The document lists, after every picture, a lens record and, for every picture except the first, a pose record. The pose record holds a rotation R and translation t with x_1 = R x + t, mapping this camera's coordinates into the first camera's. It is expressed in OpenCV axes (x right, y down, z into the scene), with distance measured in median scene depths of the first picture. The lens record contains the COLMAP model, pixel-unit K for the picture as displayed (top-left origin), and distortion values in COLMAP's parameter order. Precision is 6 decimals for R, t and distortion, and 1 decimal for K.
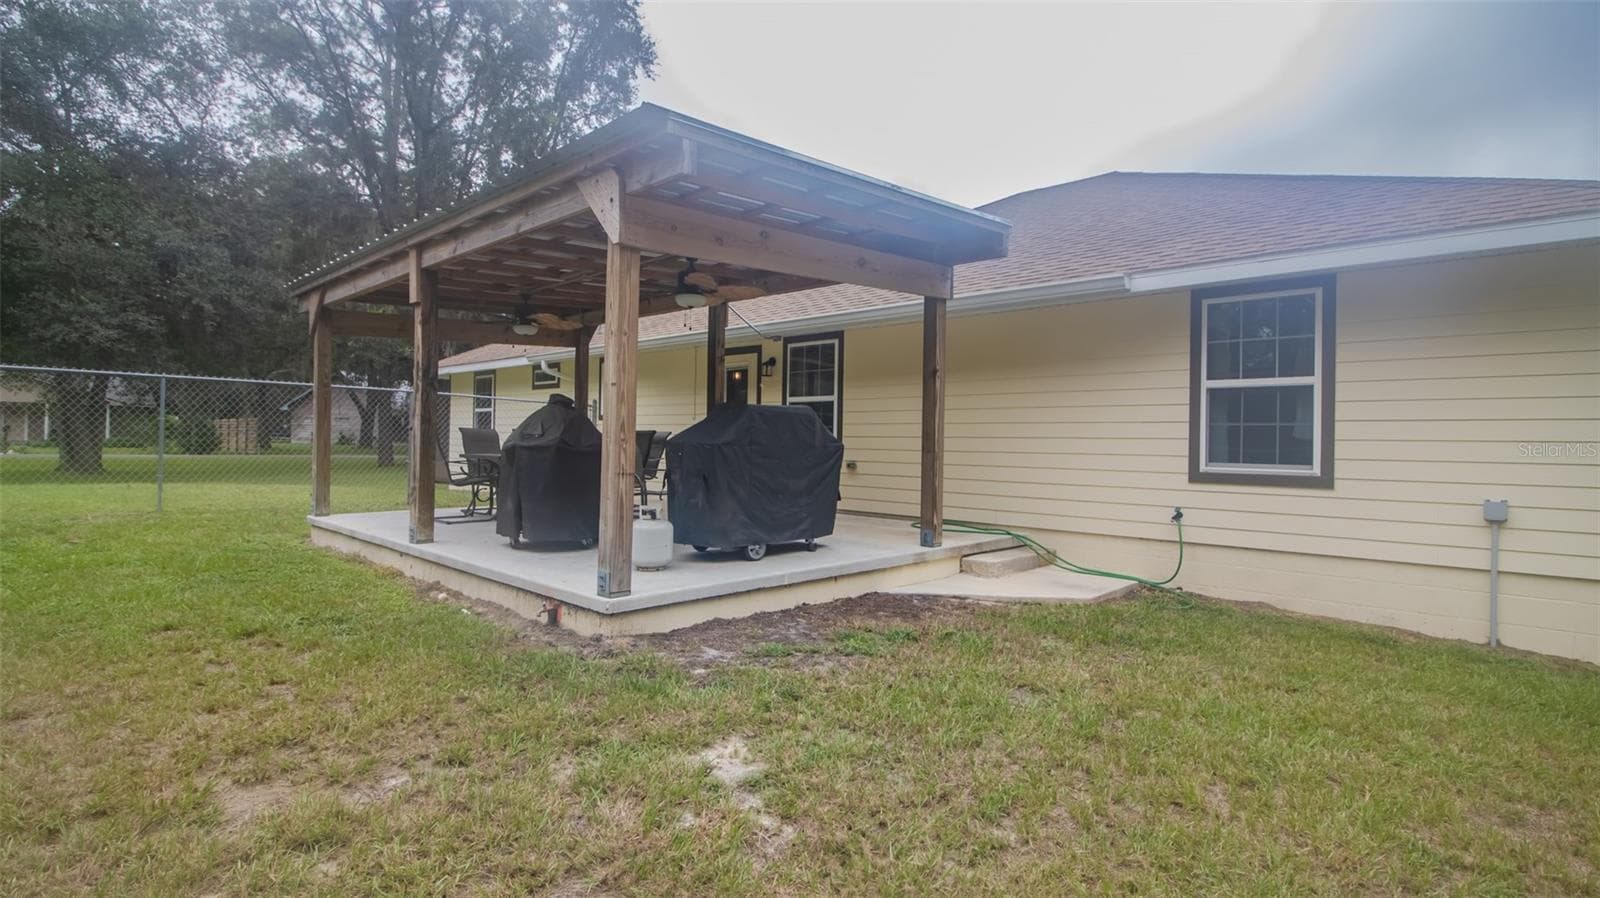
lens RADIAL K [[777.8, 0, 809.9], [0, 777.8, 445.0], [0, 0, 1]] dist [0.004880, -0.015758]
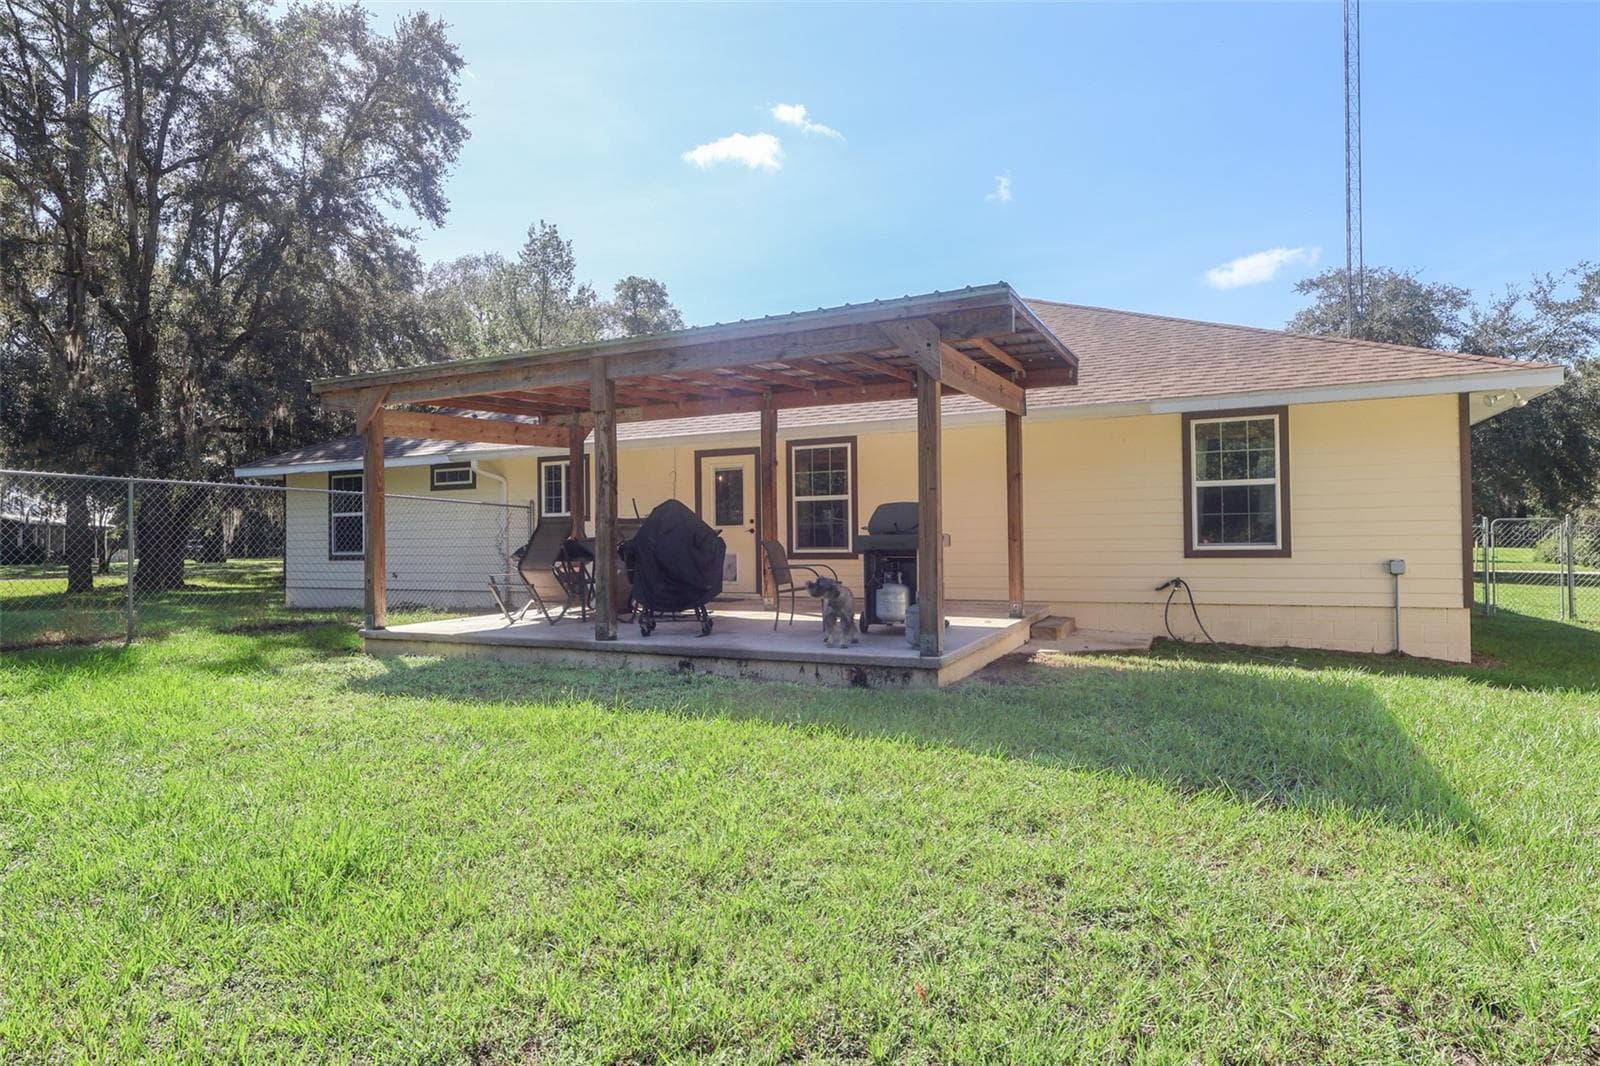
lens RADIAL K [[852.7, 0, 795.4], [0, 852.7, 533.0], [0, 0, 1]] dist [-0.002450, -0.000218]
pose [[0.946288, -0.024112, 0.322426, -0.611026], [0.029086, 0.999521, -0.010618, 0.001649], [-0.322015, 0.019426, 0.946535, -0.160523]]
